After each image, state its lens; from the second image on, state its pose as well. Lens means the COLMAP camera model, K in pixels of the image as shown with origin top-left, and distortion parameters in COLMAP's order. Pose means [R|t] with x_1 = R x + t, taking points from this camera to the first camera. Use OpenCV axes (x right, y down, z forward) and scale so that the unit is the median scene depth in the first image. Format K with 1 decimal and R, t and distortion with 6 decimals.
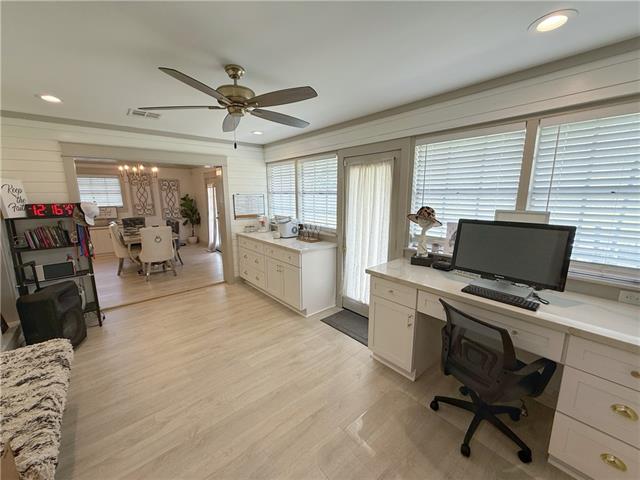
lens RADIAL K [[256.4, 0, 318.7], [0, 256.4, 240.2], [0, 0, 1]] dist [-0.000061, 0.000059]
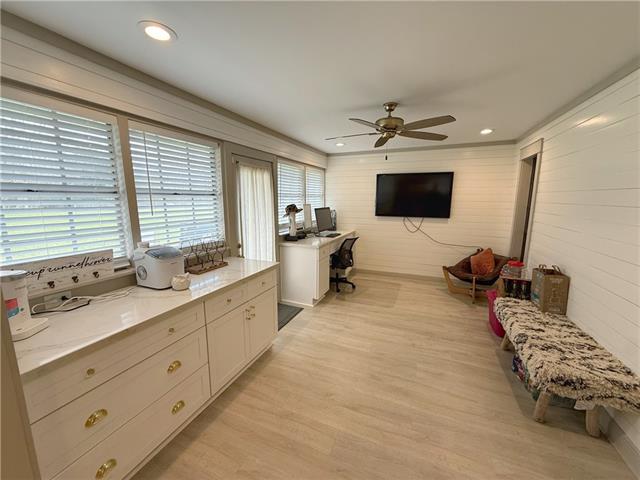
lens RADIAL K [[256.4, 0, 318.7], [0, 256.4, 240.2], [0, 0, 1]] dist [-0.000061, 0.000059]
pose [[-0.442328, -0.143315, 0.885328, -0.962412], [0.162763, 0.957930, 0.236387, -0.229827], [-0.881960, 0.248660, -0.400393, 1.341188]]
